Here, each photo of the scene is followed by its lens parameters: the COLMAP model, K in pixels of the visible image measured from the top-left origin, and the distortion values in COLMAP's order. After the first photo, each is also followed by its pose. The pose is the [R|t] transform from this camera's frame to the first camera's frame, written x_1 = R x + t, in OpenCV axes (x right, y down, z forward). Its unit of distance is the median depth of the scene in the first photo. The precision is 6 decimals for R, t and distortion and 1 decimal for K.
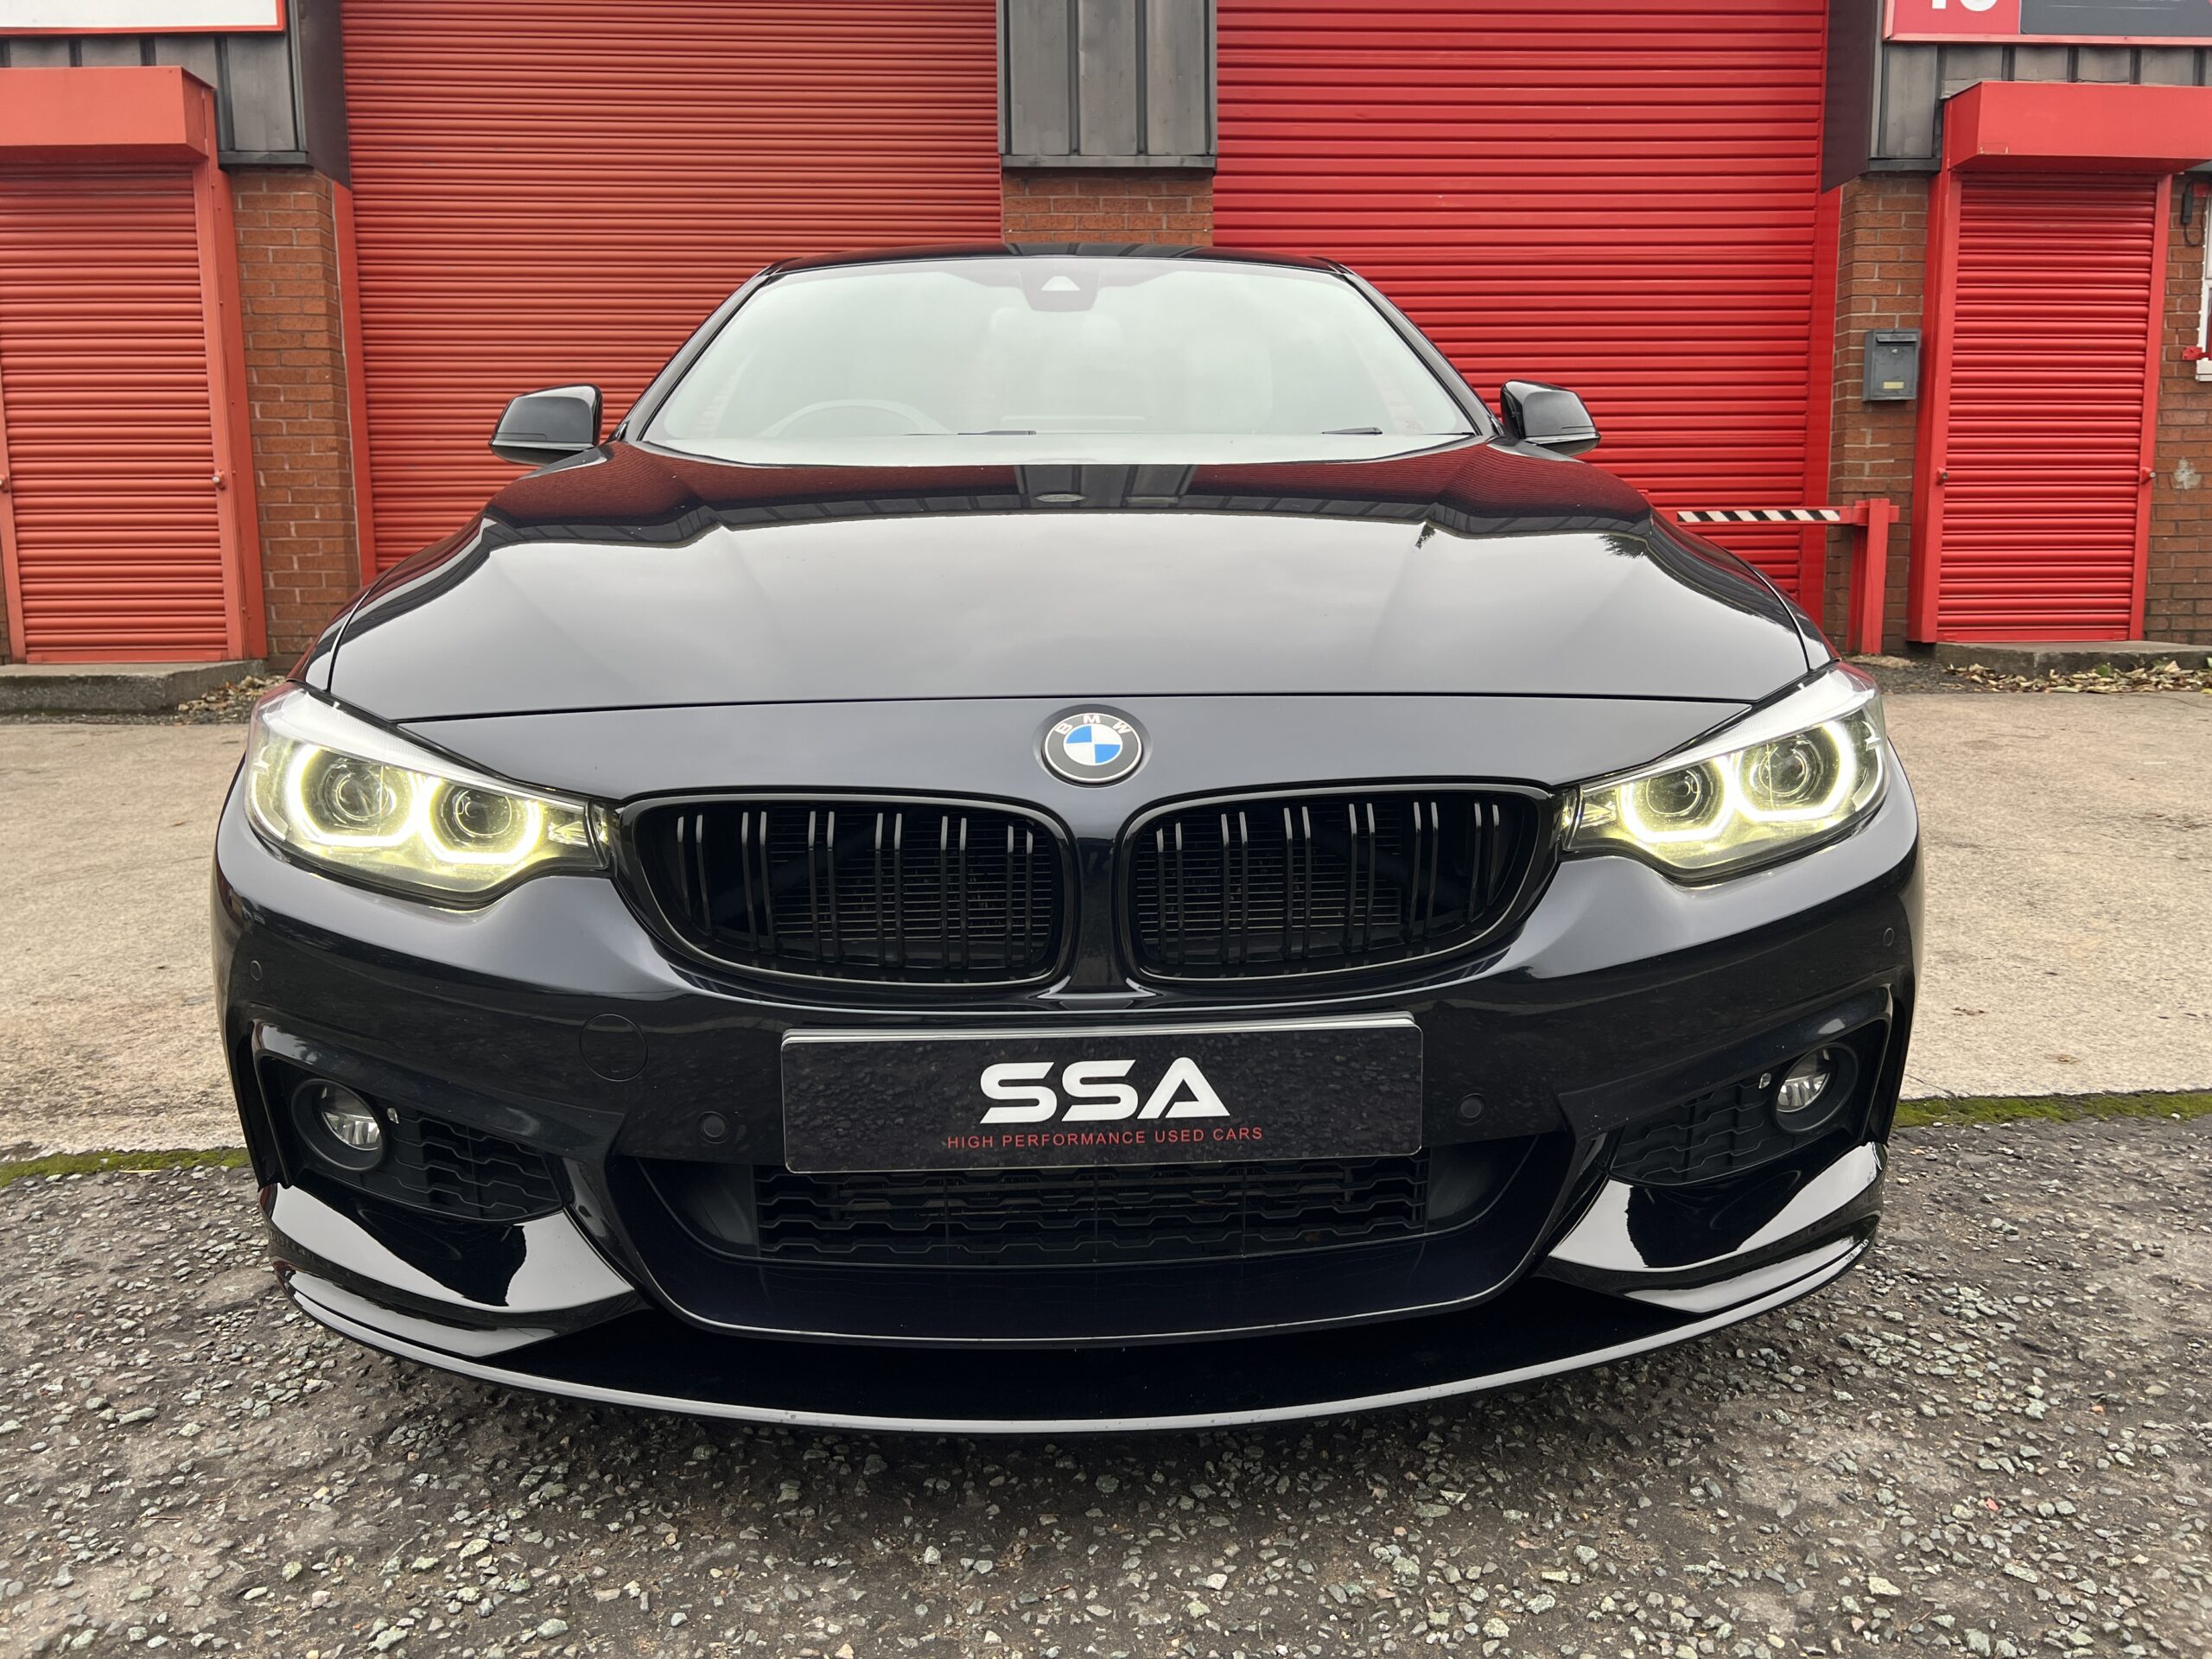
lens RADIAL K [[1668.7, 0, 1124.4], [0, 1668.7, 818.1], [0, 0, 1]] dist [0.041762, -0.050760]
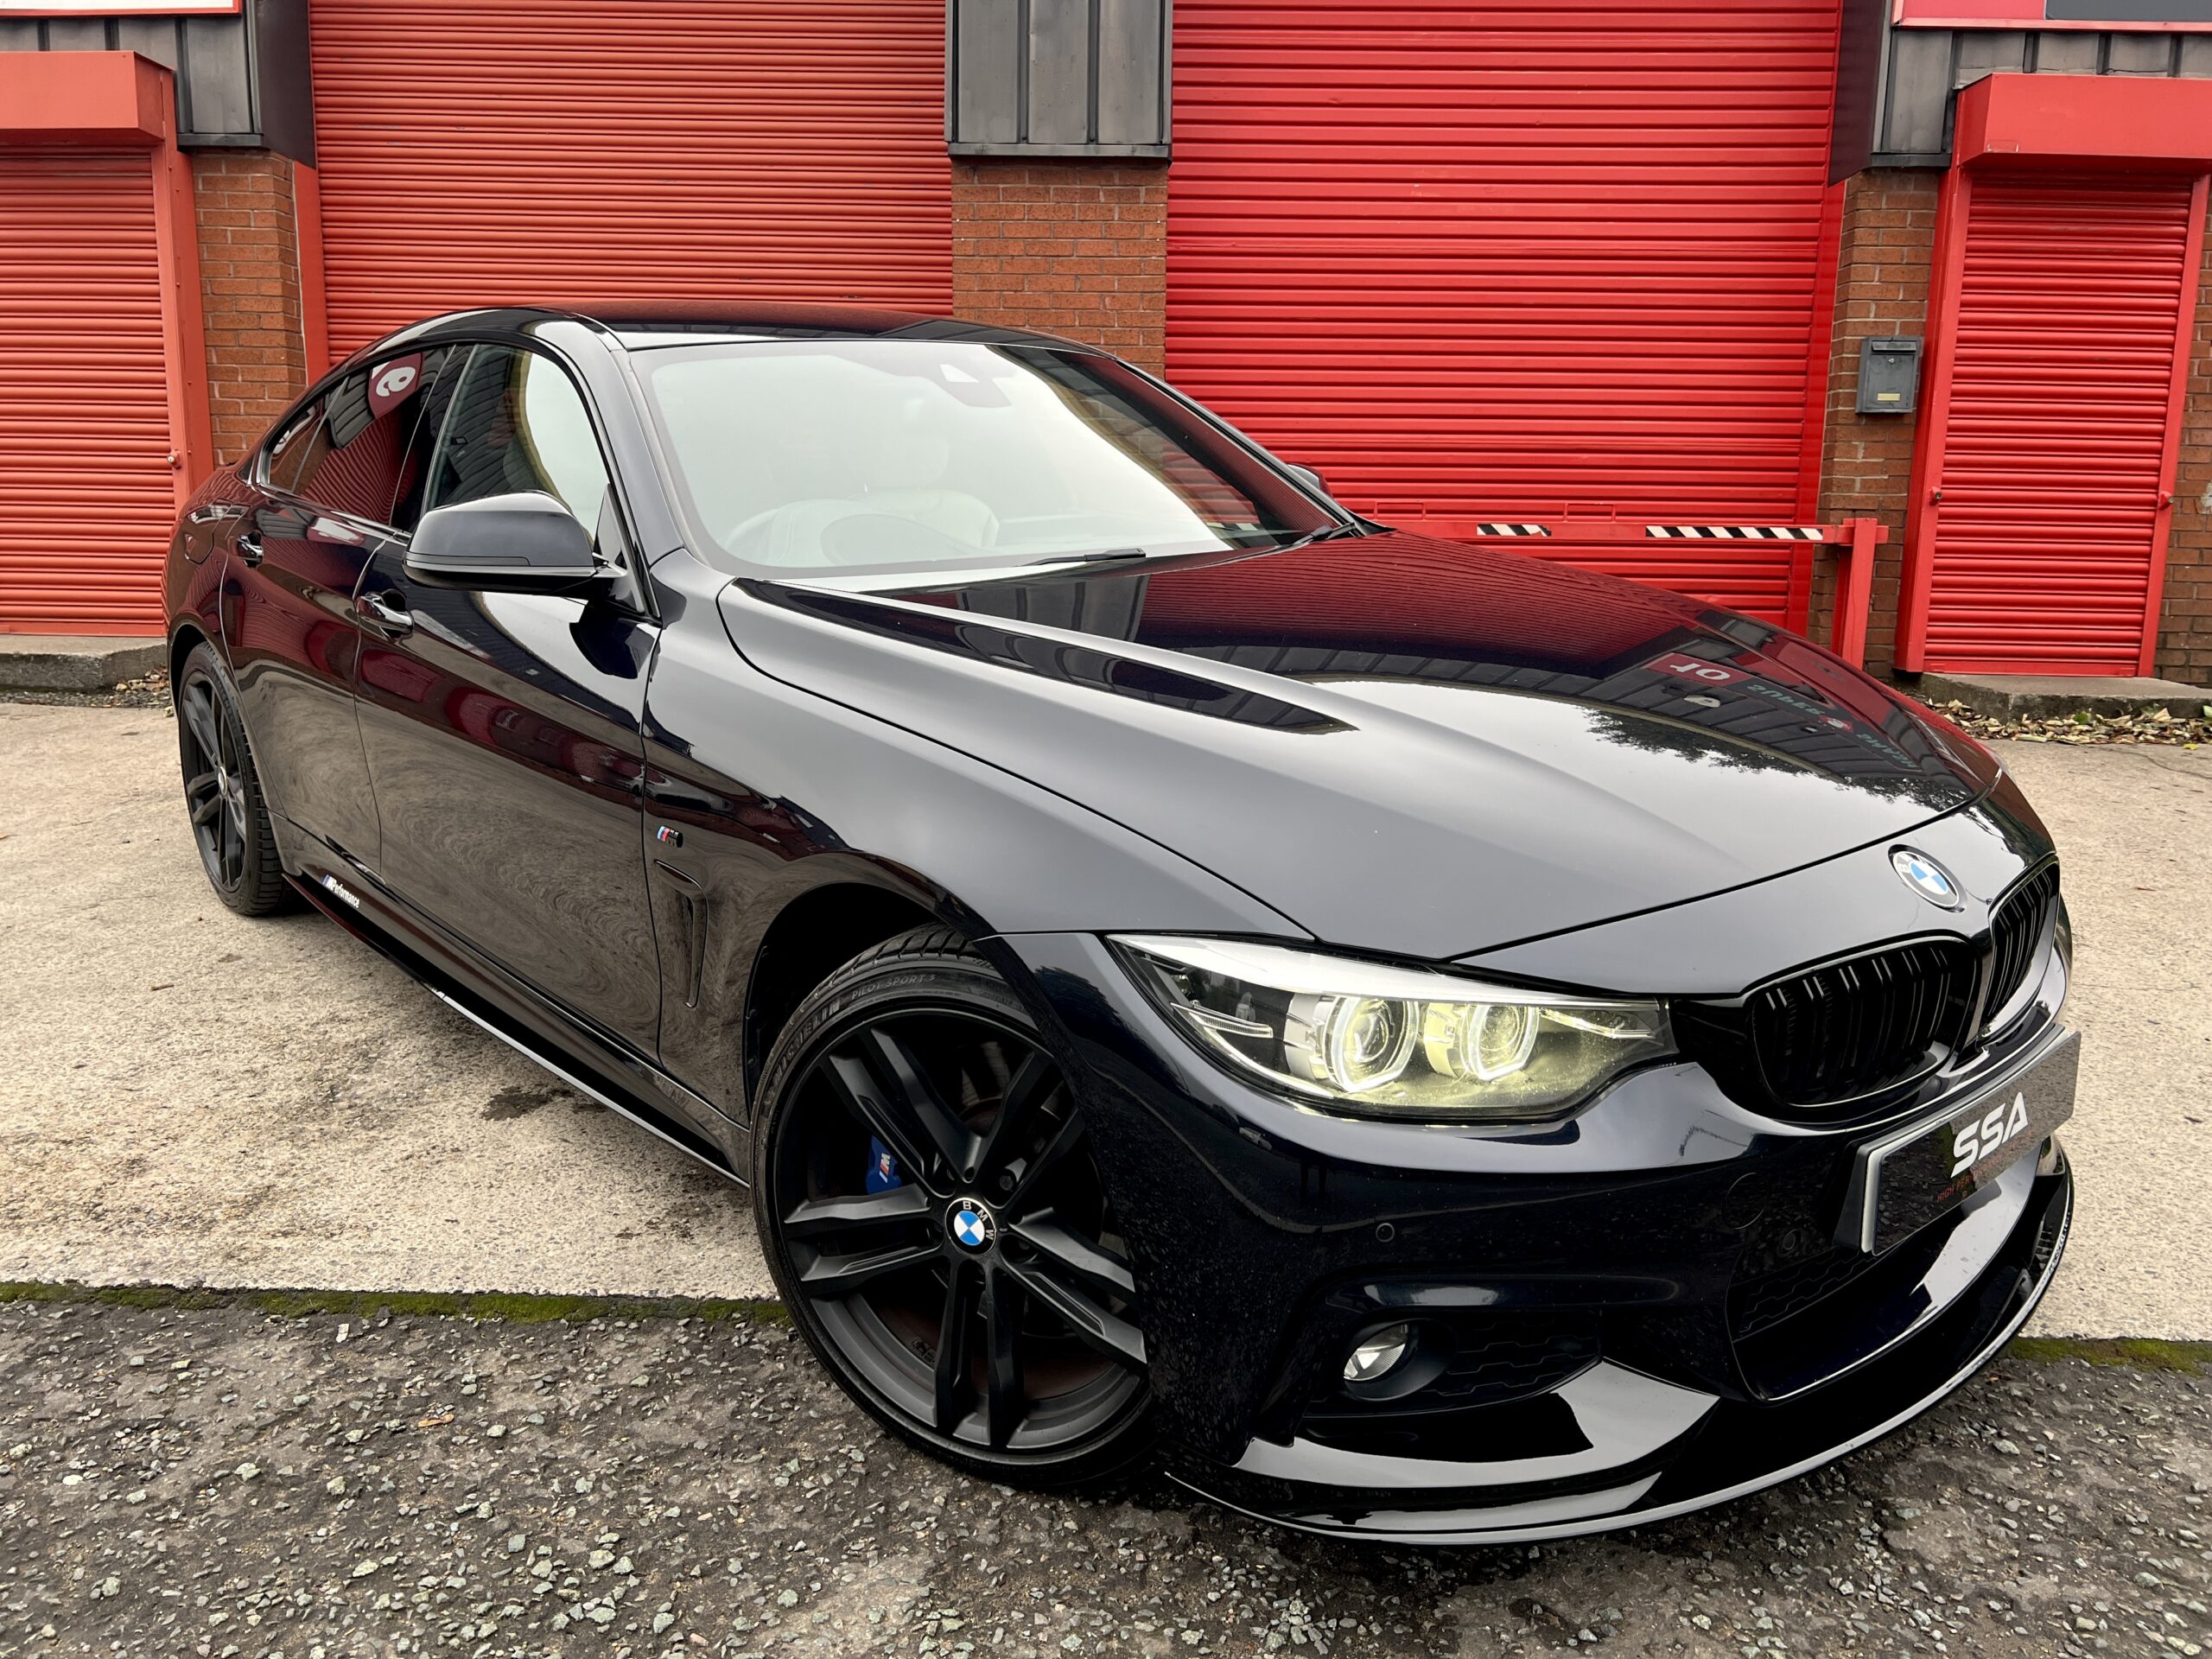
lens RADIAL K [[1668.7, 0, 1110.8], [0, 1668.7, 811.5], [0, 0, 1]] dist [0.041762, -0.050760]
pose [[0.995963, 0.041231, -0.079740, 0.114279], [-0.038420, 0.998596, 0.036471, -0.045806], [0.081132, -0.033260, 0.996148, 0.023158]]
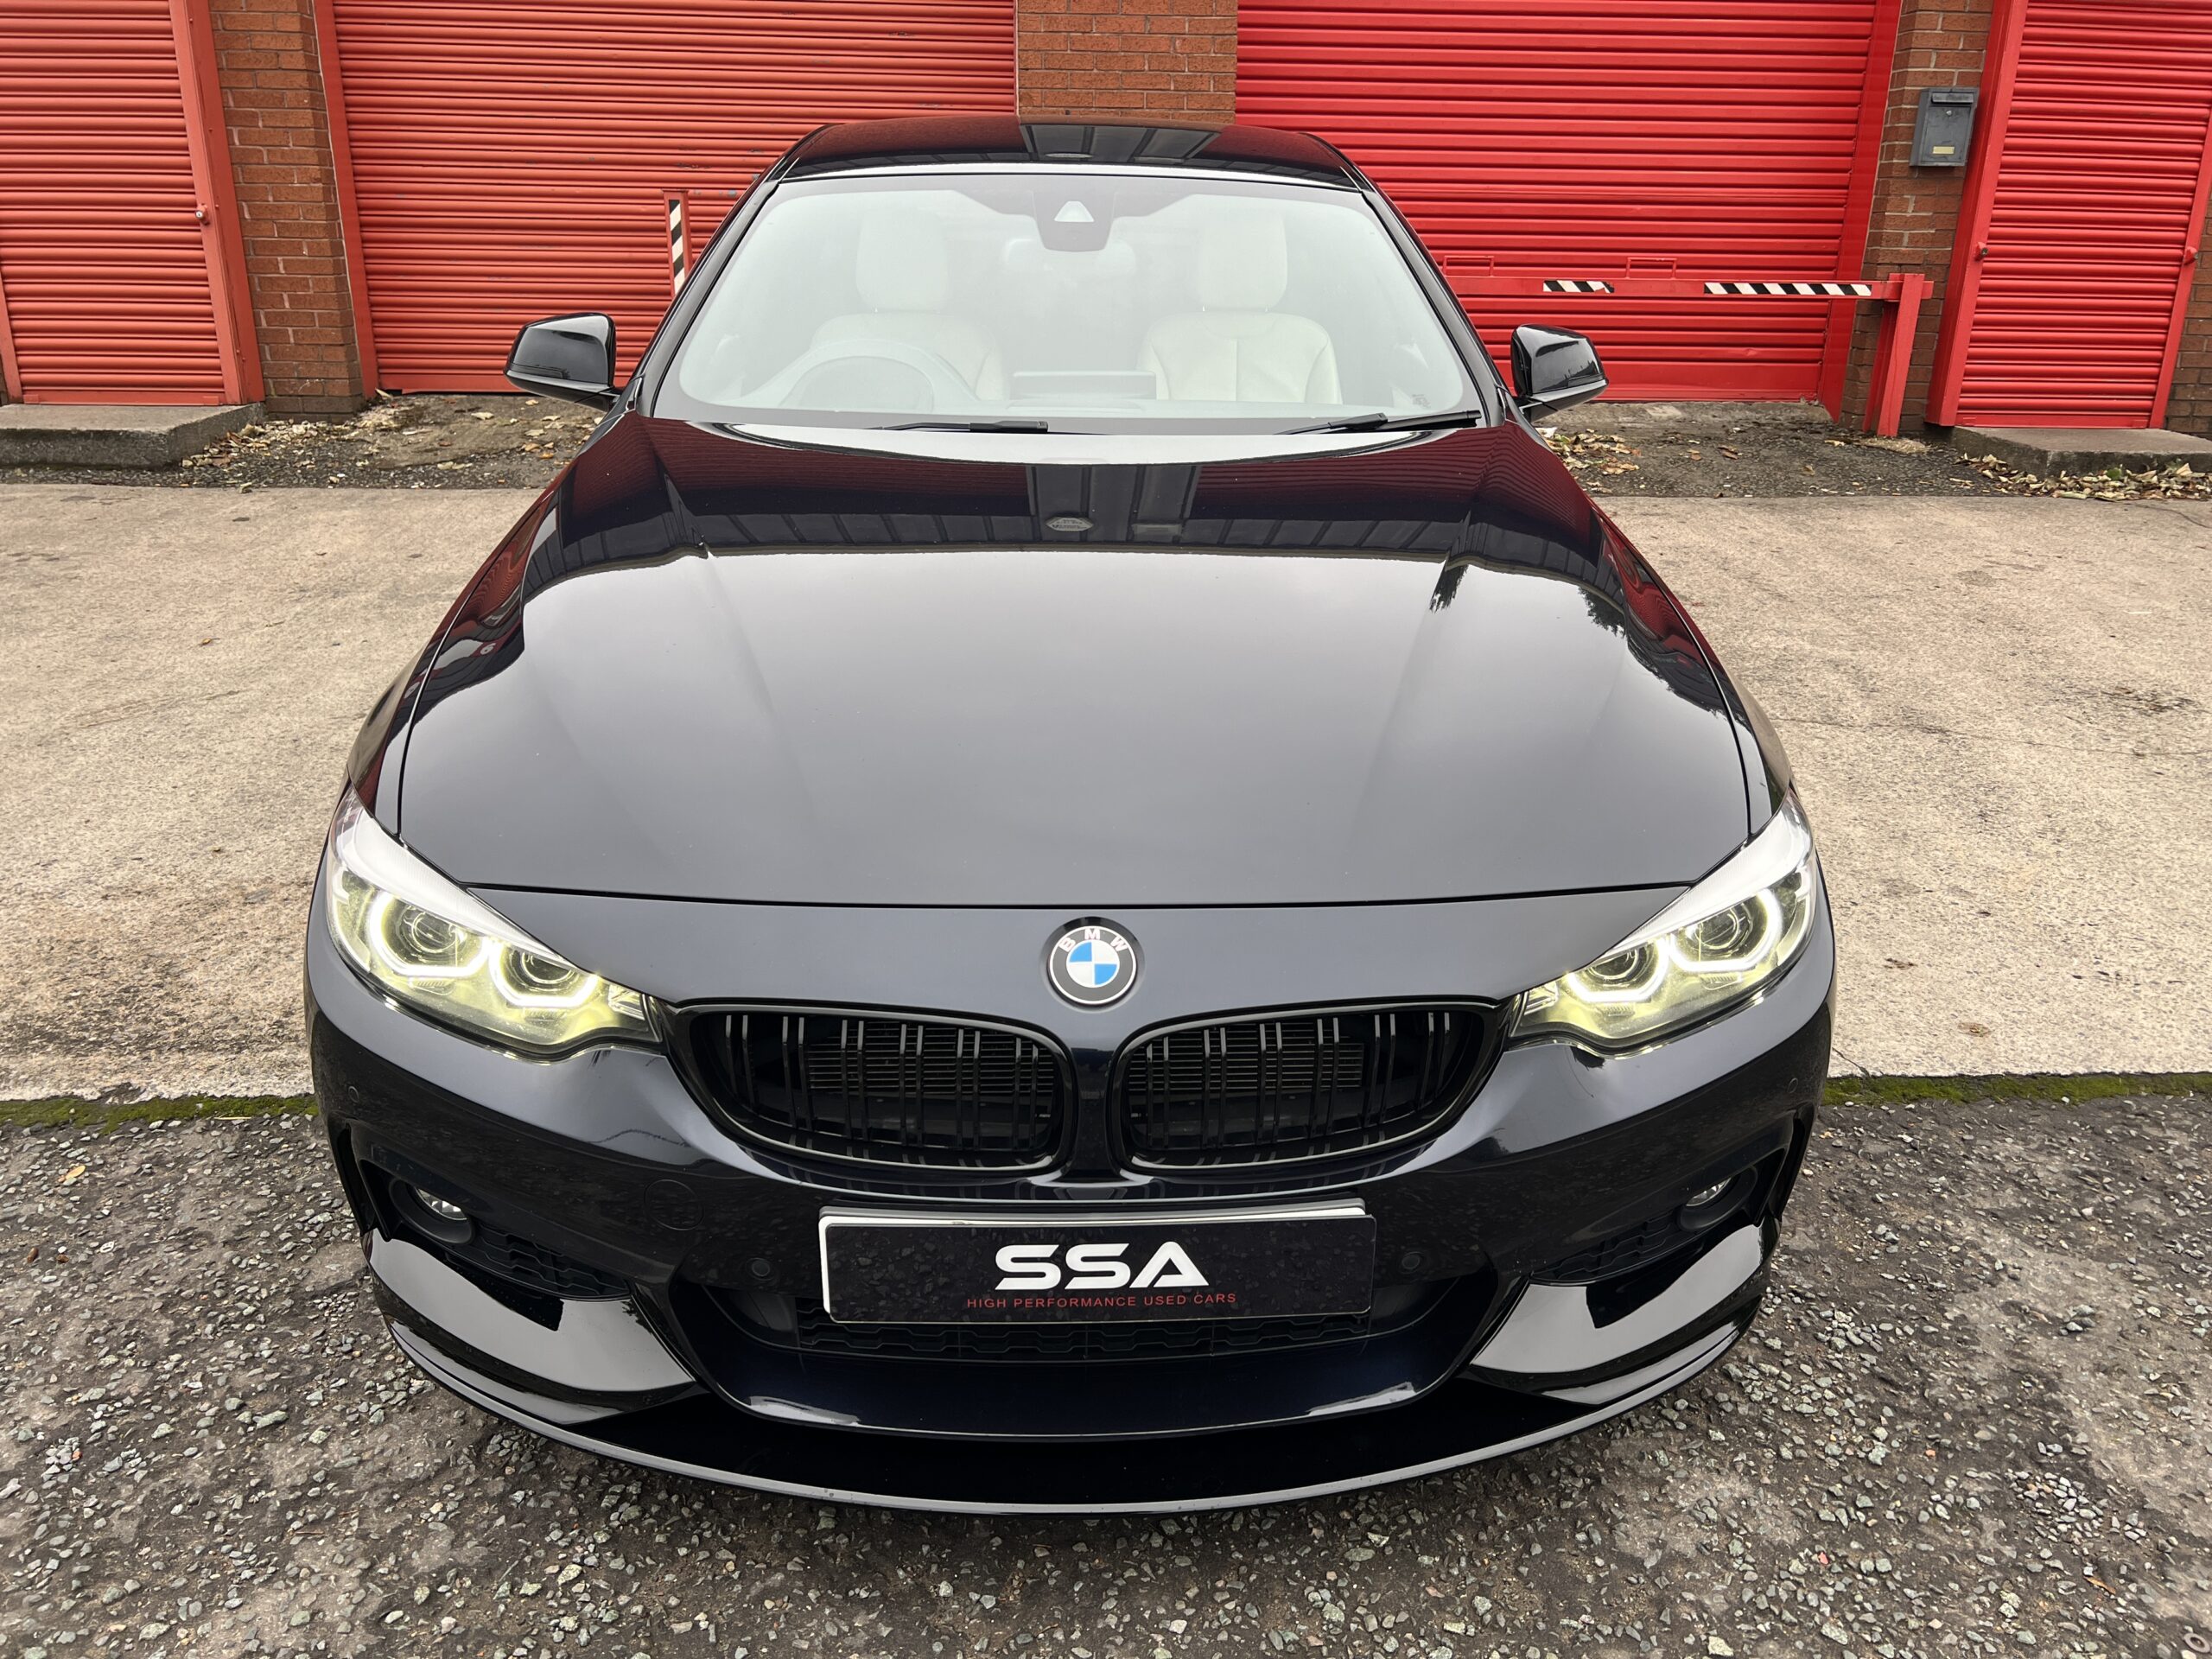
lens RADIAL K [[1668.7, 0, 1127.3], [0, 1668.7, 811.9], [0, 0, 1]] dist [0.041762, -0.050760]
pose [[0.999643, 0.026494, 0.003488, -0.000425], [-0.026659, 0.979796, 0.198214, -0.068757], [0.001833, -0.198236, 0.980153, -0.015700]]
